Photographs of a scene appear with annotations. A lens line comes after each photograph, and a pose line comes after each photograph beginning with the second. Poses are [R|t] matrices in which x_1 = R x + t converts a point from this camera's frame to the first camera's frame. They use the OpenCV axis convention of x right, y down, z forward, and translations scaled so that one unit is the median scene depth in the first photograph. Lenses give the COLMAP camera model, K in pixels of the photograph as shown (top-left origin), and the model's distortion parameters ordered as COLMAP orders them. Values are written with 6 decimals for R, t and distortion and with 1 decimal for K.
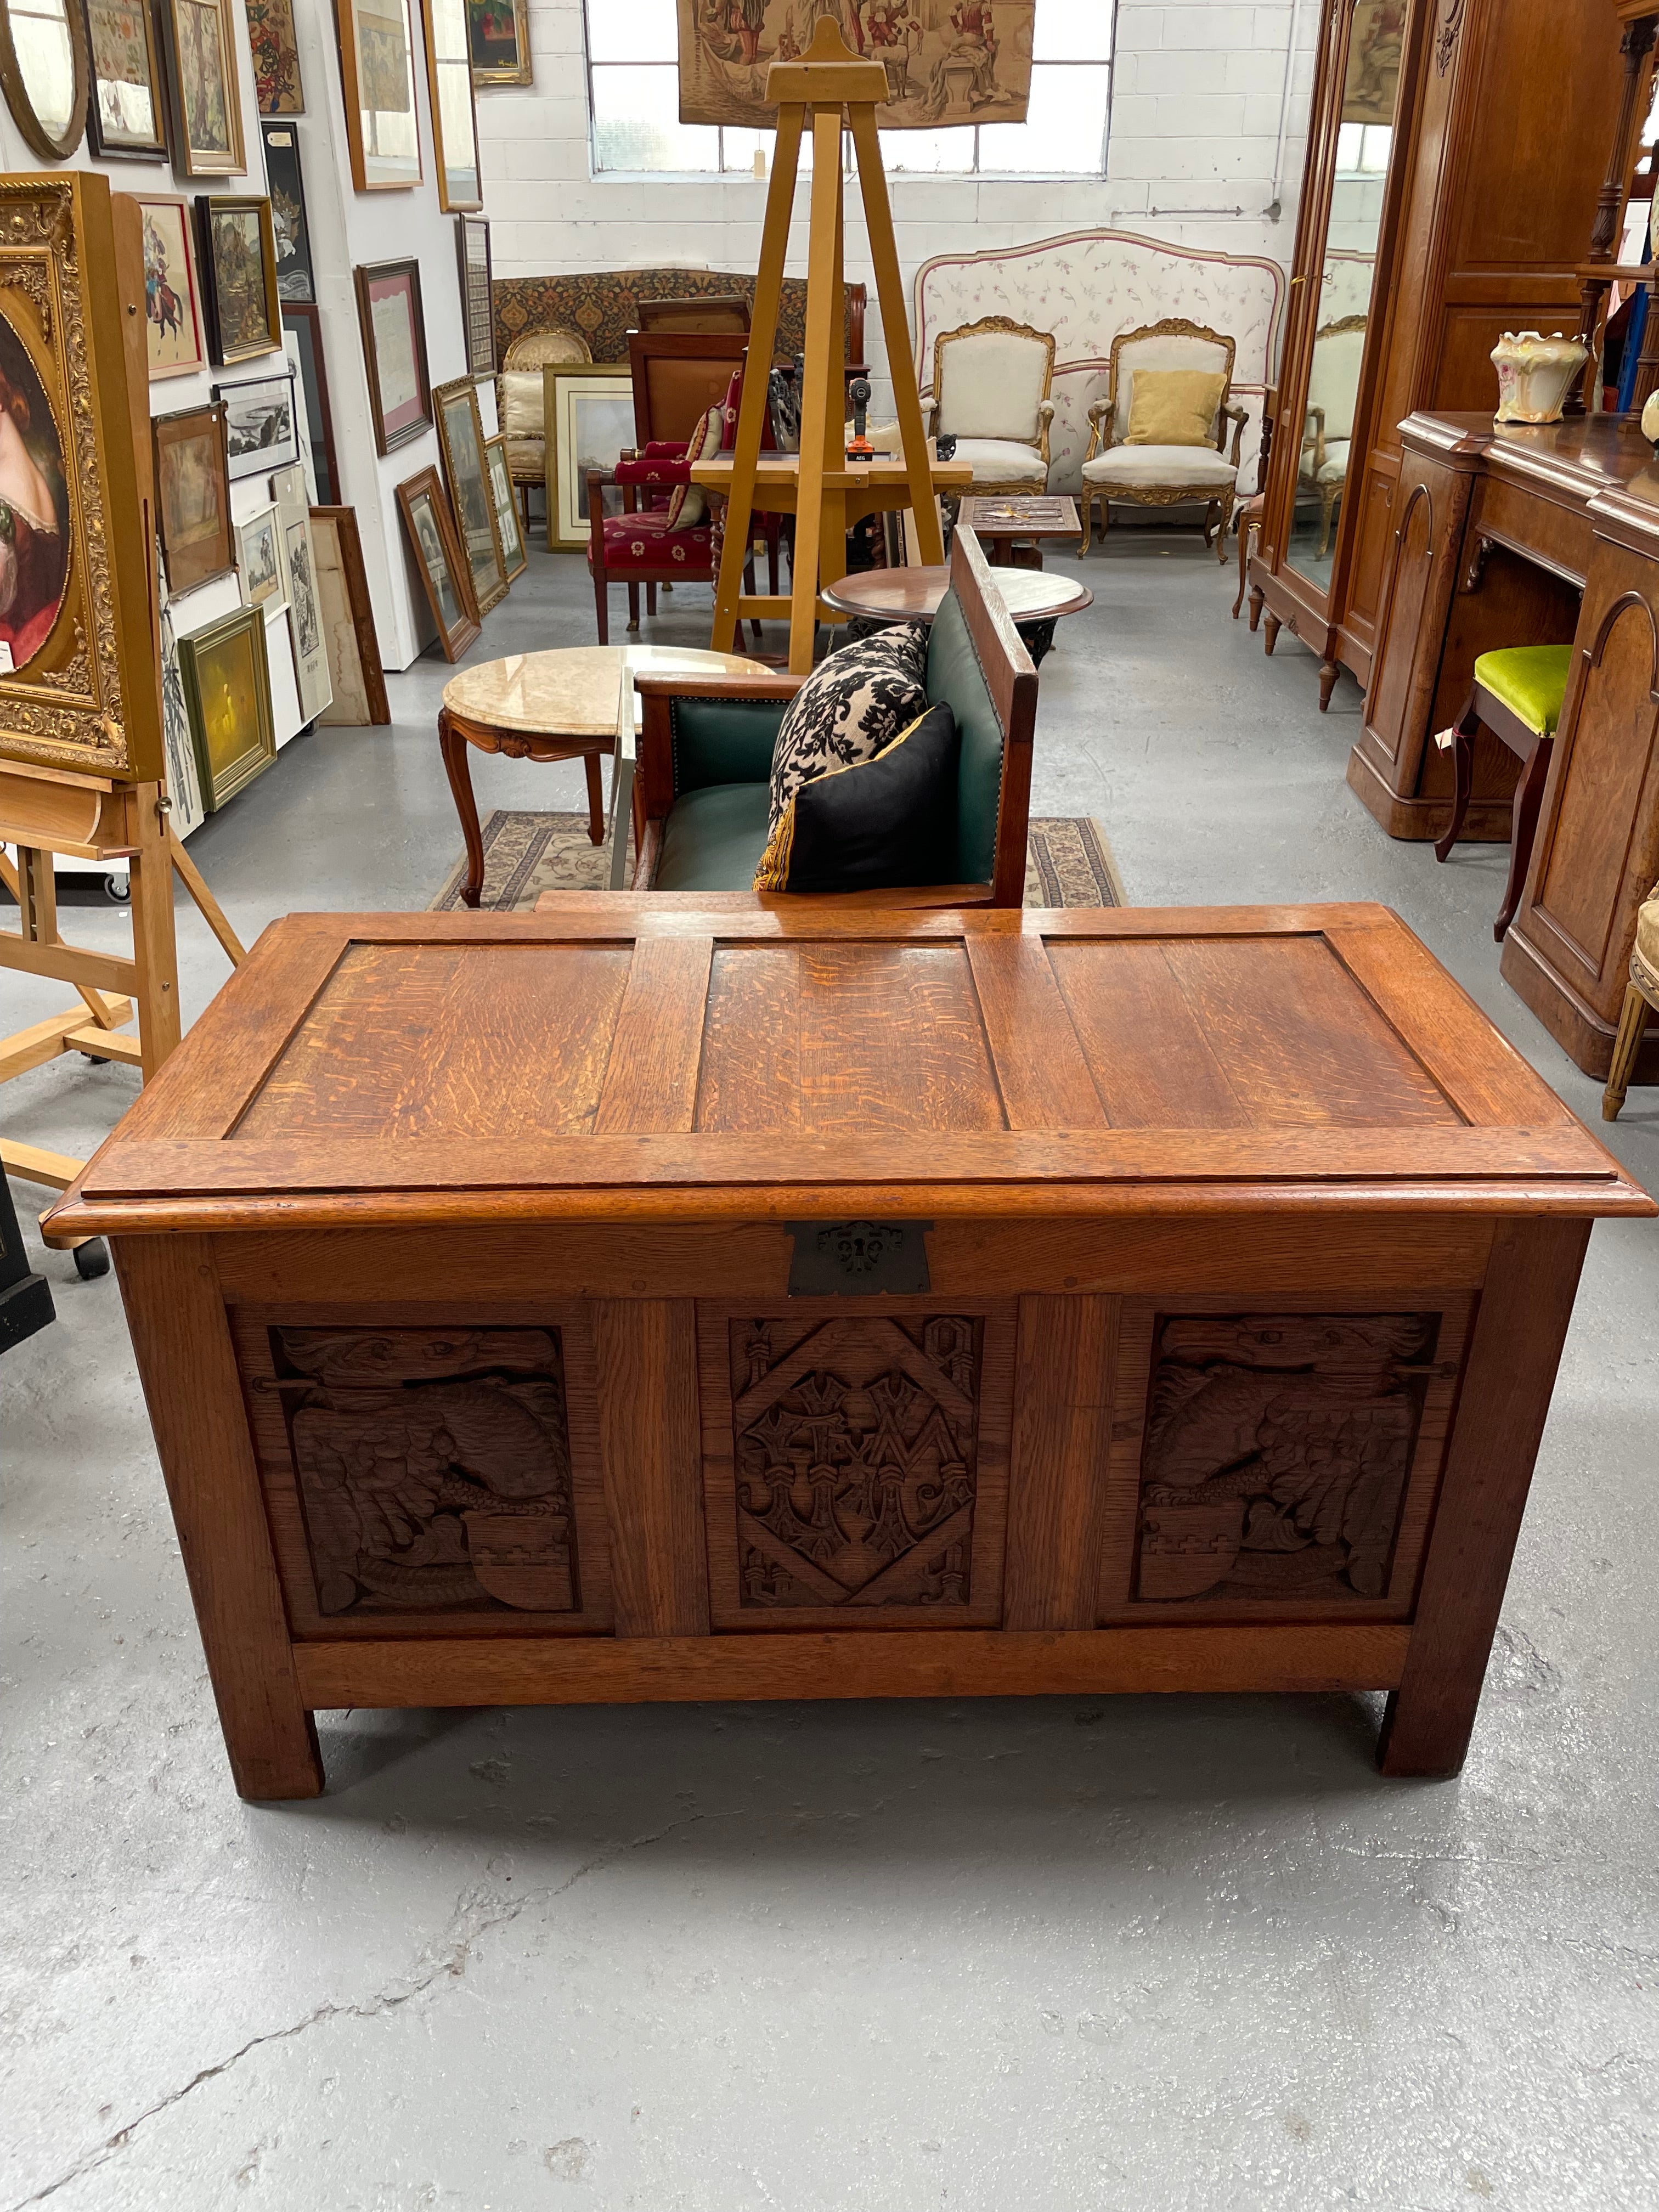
lens RADIAL K [[1684.3, 0, 835.2], [0, 1684.3, 1114.6], [0, 0, 1]] dist [0.076364, -0.100686]
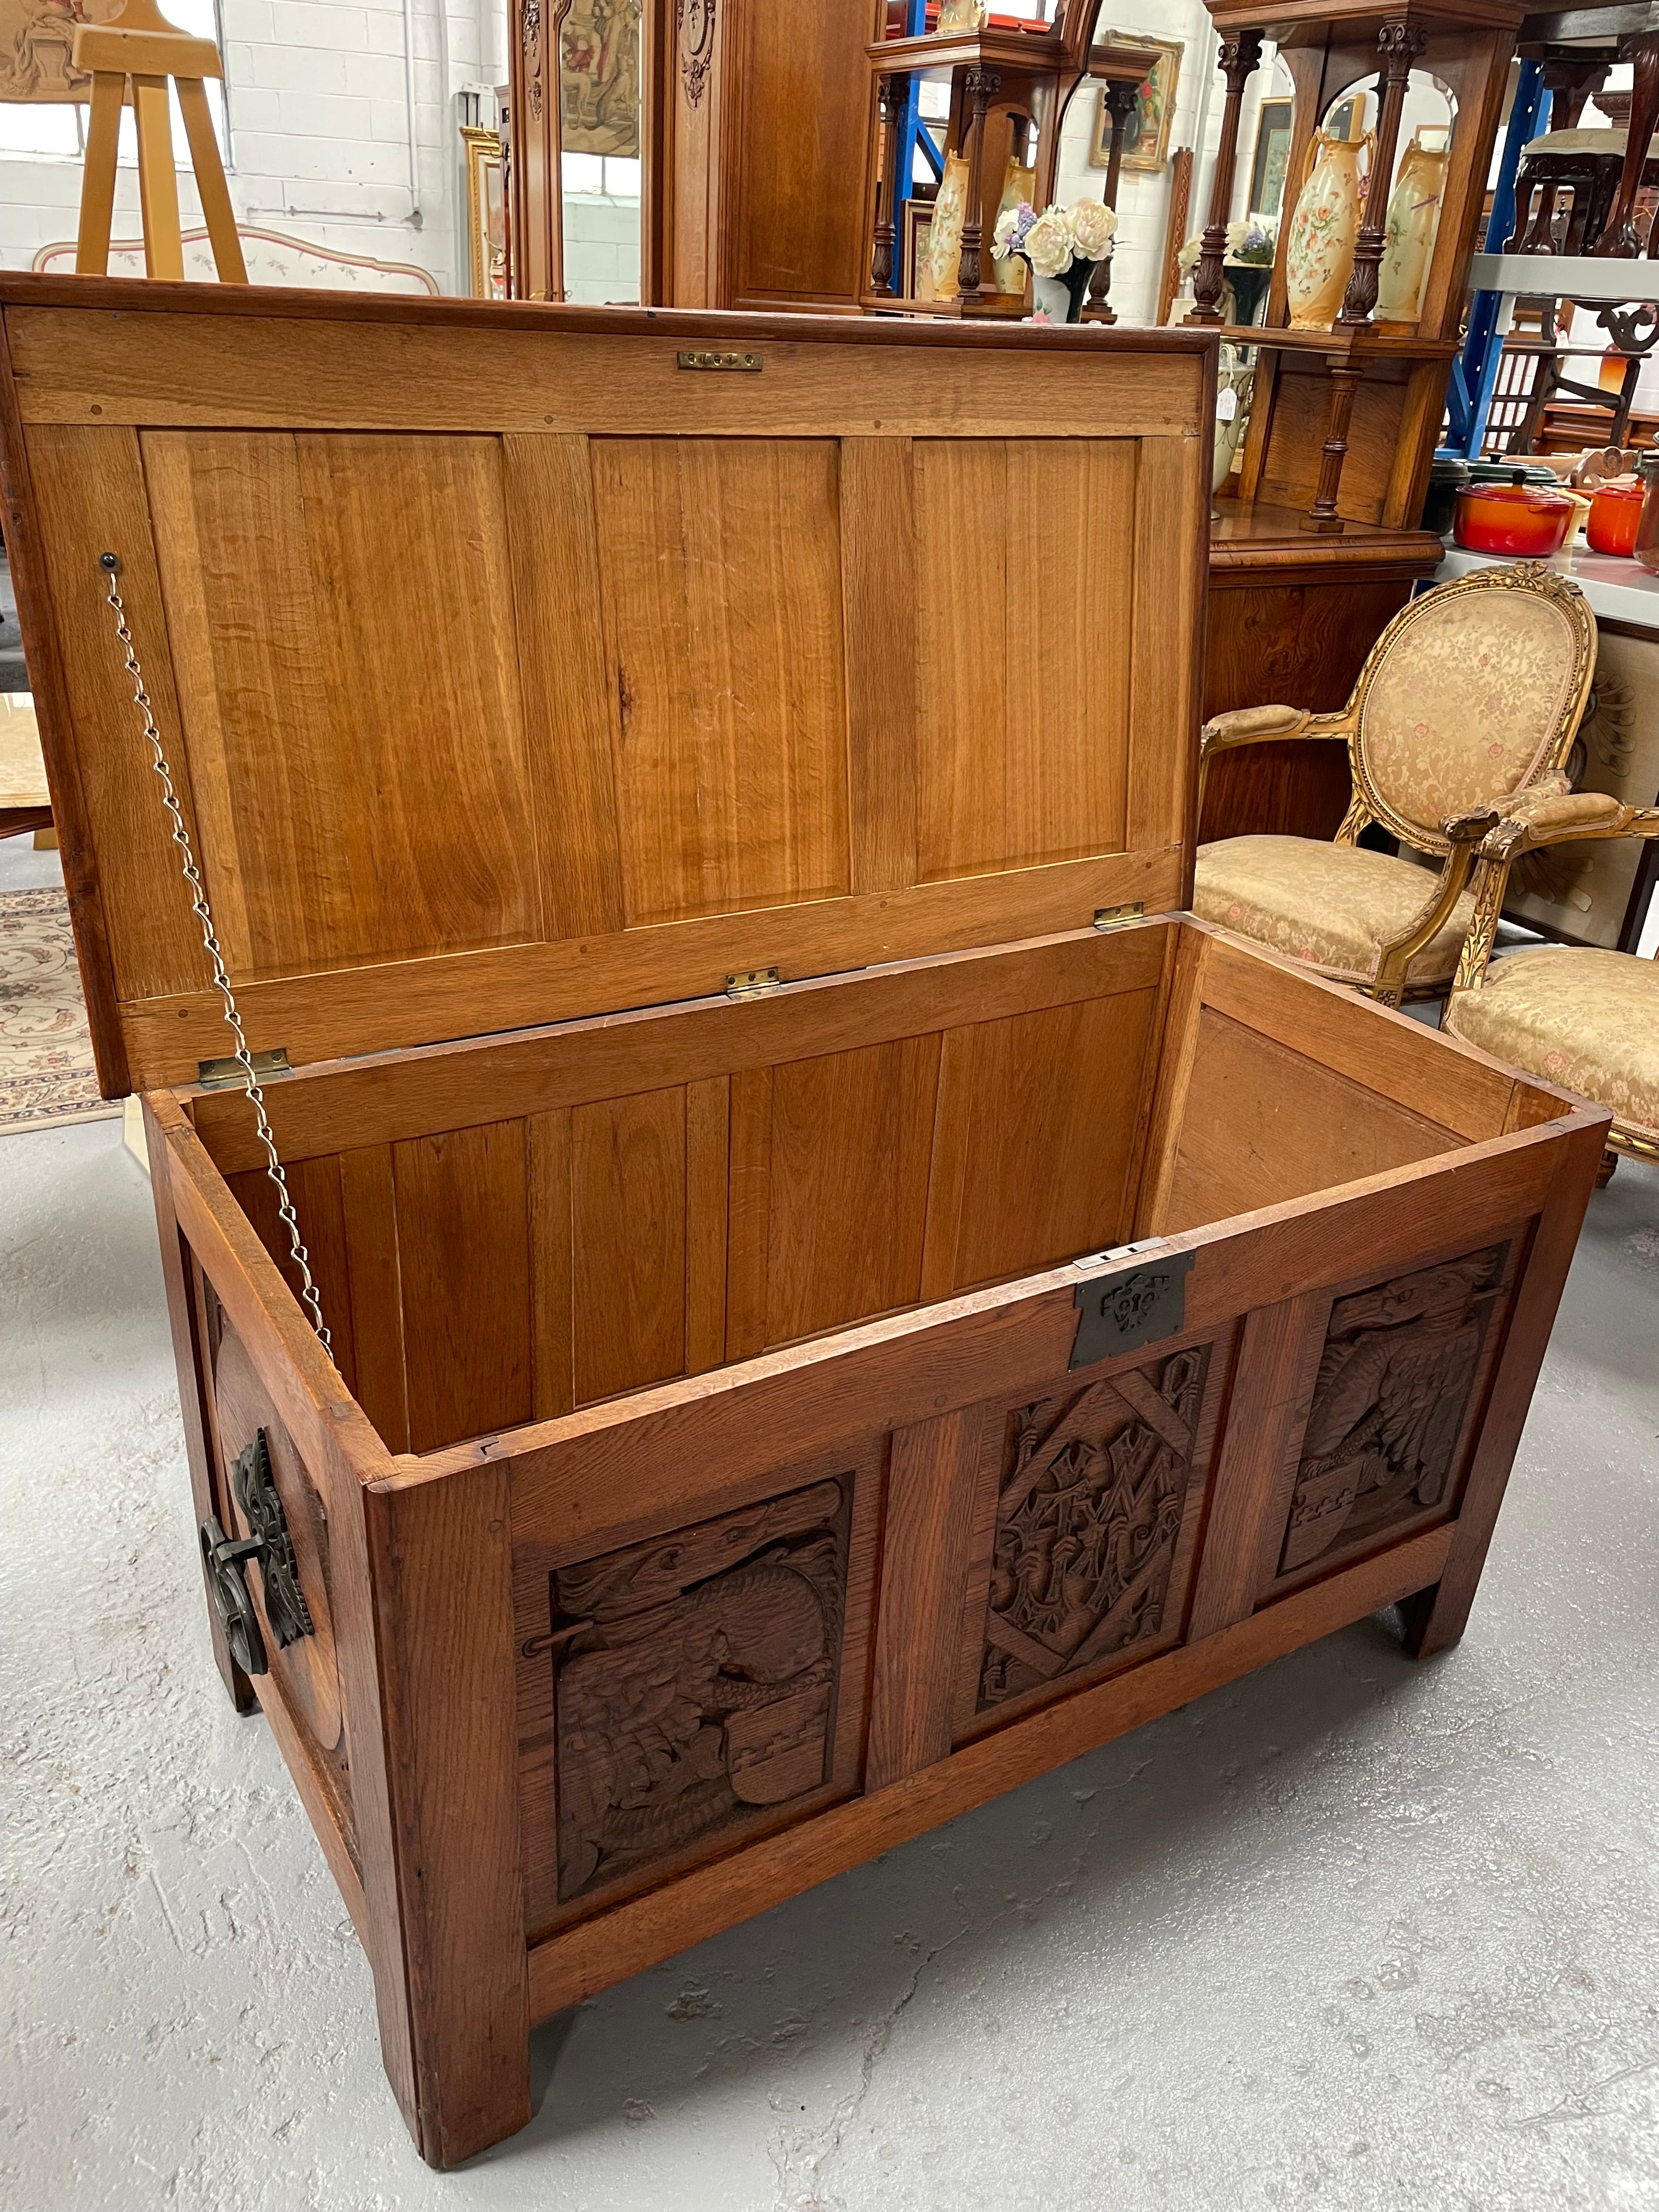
lens RADIAL K [[1684.3, 0, 842.3], [0, 1684.3, 1109.9], [0, 0, 1]] dist [0.076364, -0.100686]
pose [[0.858234, -0.181124, 0.480238, -0.350527], [0.183445, 0.982108, 0.042571, -0.062257], [-0.479356, 0.051561, 0.876105, 0.135164]]
